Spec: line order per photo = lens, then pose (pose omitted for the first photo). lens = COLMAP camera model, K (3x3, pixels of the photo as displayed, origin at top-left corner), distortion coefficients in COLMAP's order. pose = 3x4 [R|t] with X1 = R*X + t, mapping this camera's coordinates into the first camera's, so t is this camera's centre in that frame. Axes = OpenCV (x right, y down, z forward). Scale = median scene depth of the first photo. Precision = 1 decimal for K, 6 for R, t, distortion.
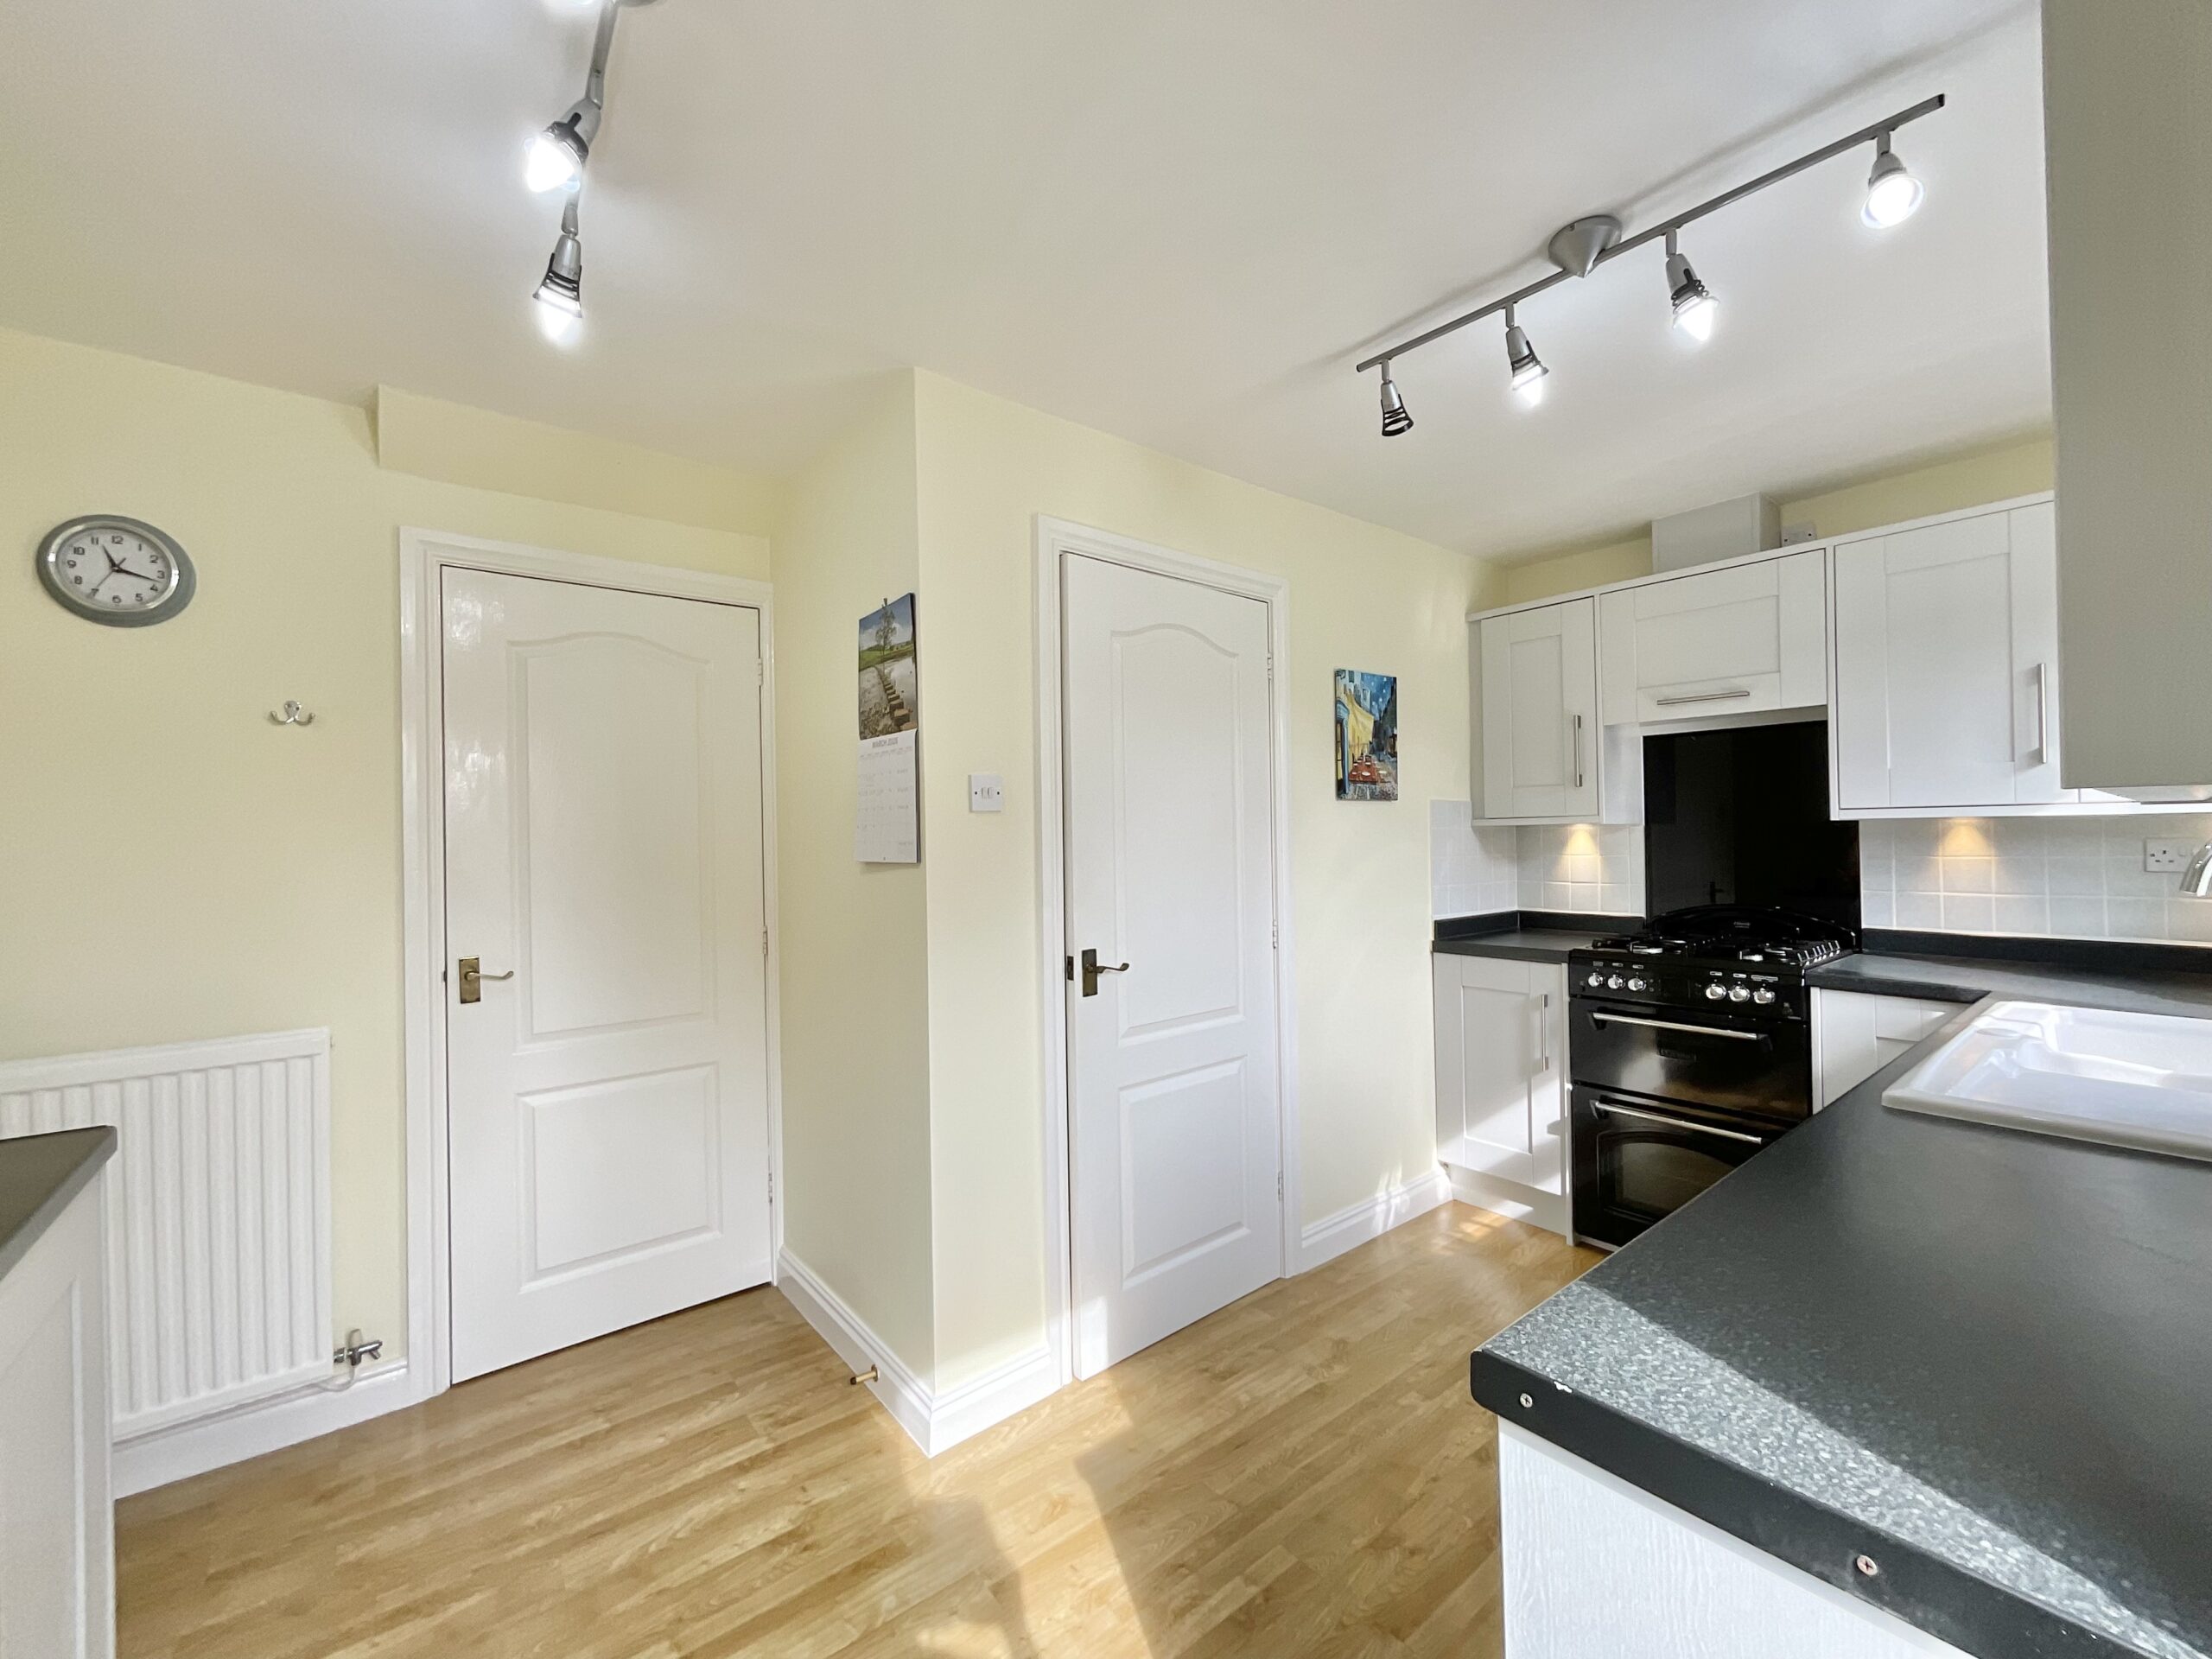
lens RADIAL K [[896.2, 0, 1112.3], [0, 896.2, 836.0], [0, 0, 1]] dist [0.000675, -0.000591]
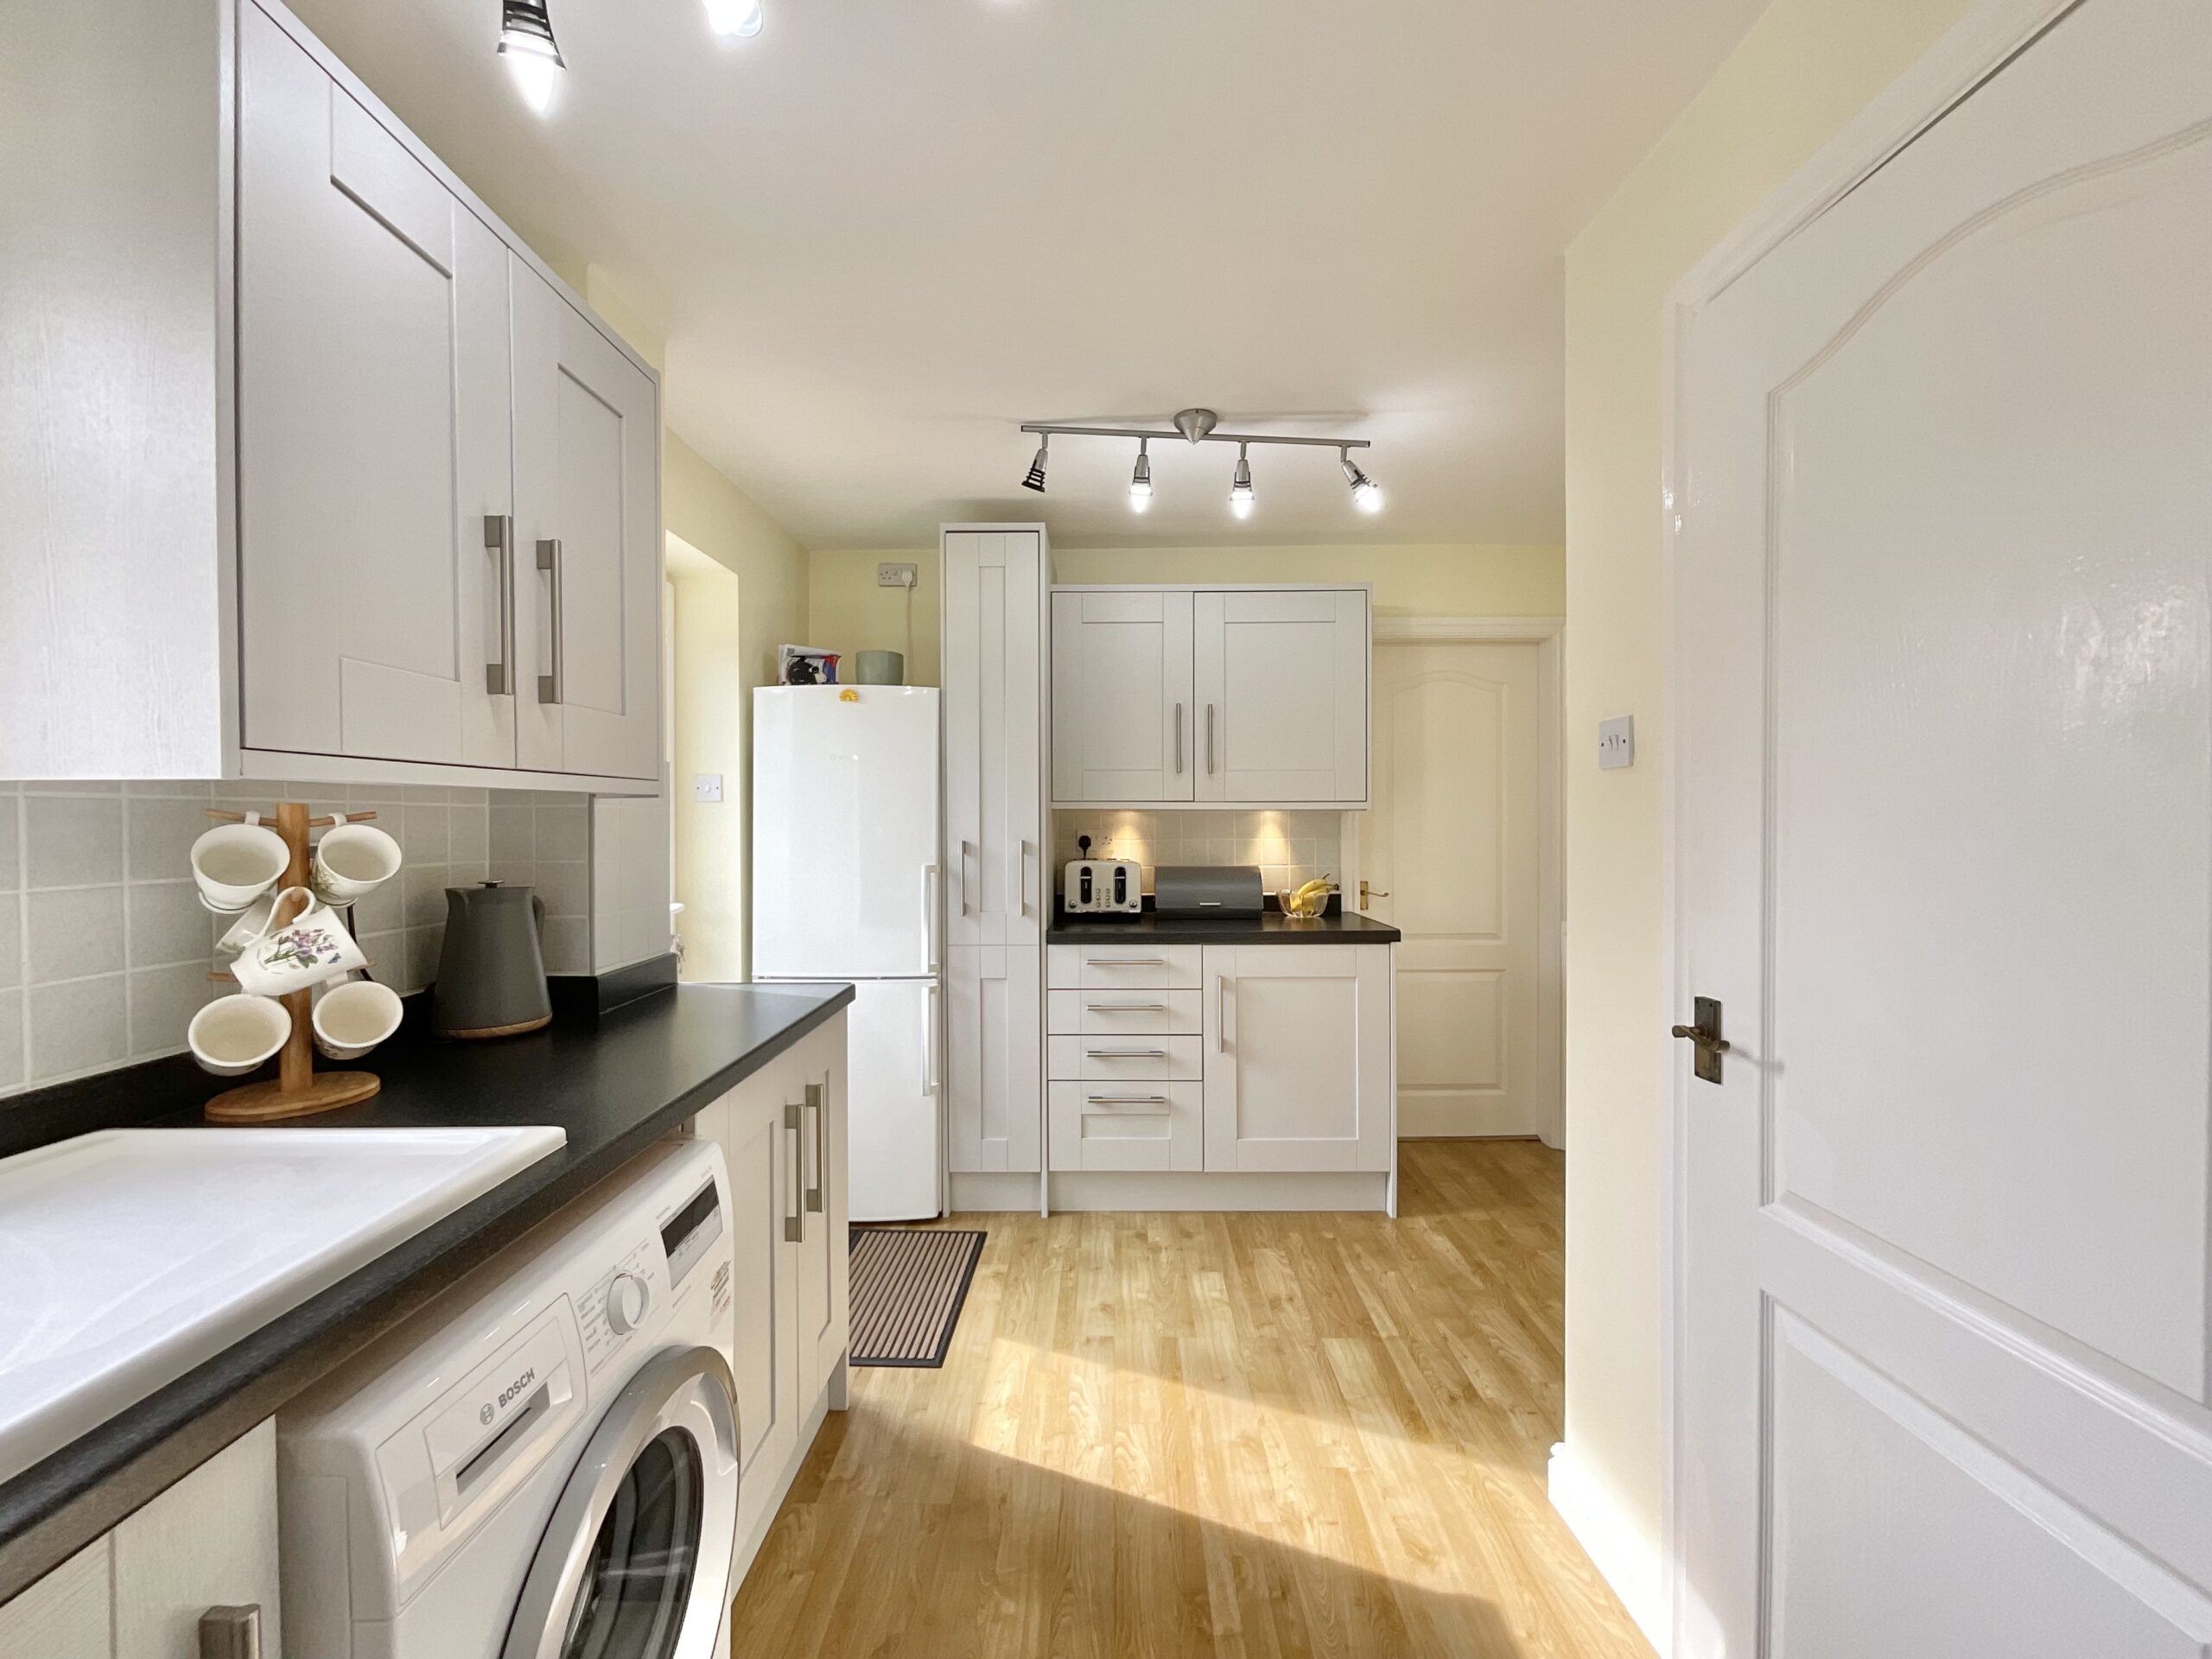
lens RADIAL K [[896.2, 0, 1111.1], [0, 896.2, 829.0], [0, 0, 1]] dist [0.000675, -0.000591]
pose [[-0.635211, 0.020869, -0.772056, 0.913798], [0.012883, 0.999782, 0.016424, 0.002727], [0.772231, 0.000486, -0.635342, 1.488452]]
